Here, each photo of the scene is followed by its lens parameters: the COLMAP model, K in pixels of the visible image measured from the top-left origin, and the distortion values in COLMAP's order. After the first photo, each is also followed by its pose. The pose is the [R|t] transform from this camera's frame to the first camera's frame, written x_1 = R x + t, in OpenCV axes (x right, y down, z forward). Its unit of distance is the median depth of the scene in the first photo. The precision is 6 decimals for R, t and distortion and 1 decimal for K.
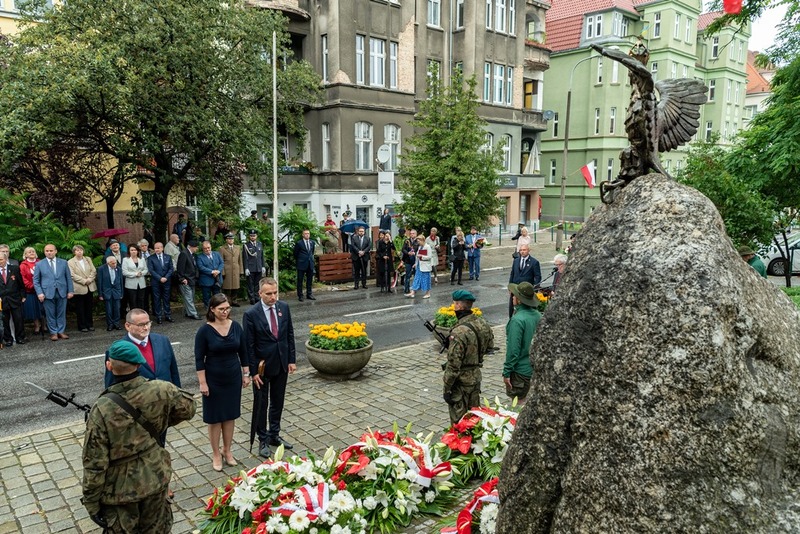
lens RADIAL K [[581.4, 0, 407.9], [0, 581.4, 268.9], [0, 0, 1]] dist [0.007066, -0.003338]
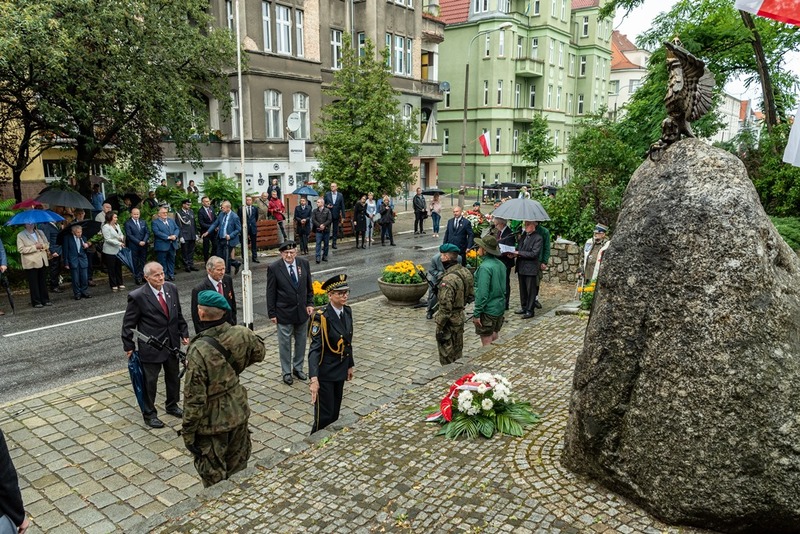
lens RADIAL K [[573.6, 0, 384.9], [0, 573.6, 268.9], [0, 0, 1]] dist [0.004036, -0.002127]
pose [[0.984427, -0.036593, 0.171943, -0.139885], [0.027227, 0.998030, 0.056523, 0.012145], [-0.173673, -0.050961, 0.983484, -0.056248]]
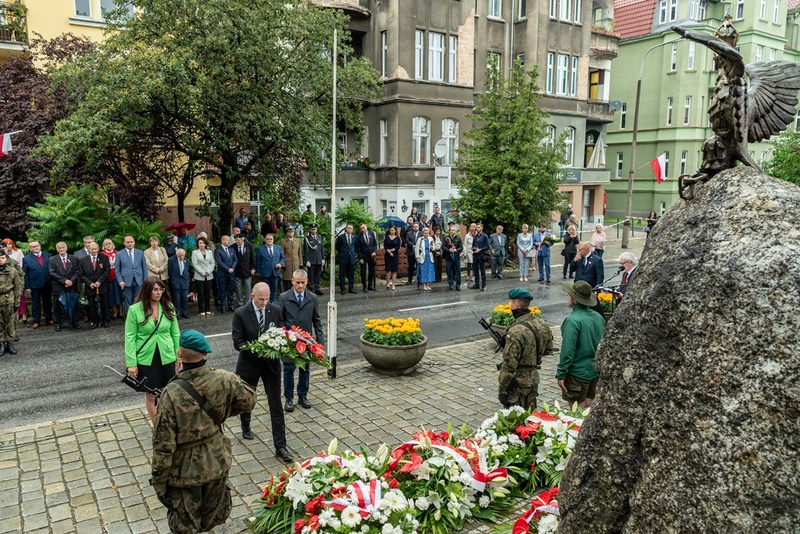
lens RADIAL K [[581.6, 0, 379.0], [0, 581.6, 262.0], [0, 0, 1]] dist [0.009150, -0.007487]
pose [[0.989508, 0.016963, -0.143481, -0.001178], [-0.017384, 0.999847, -0.001676, -0.000984], [0.143431, 0.004153, 0.989652, 0.005647]]
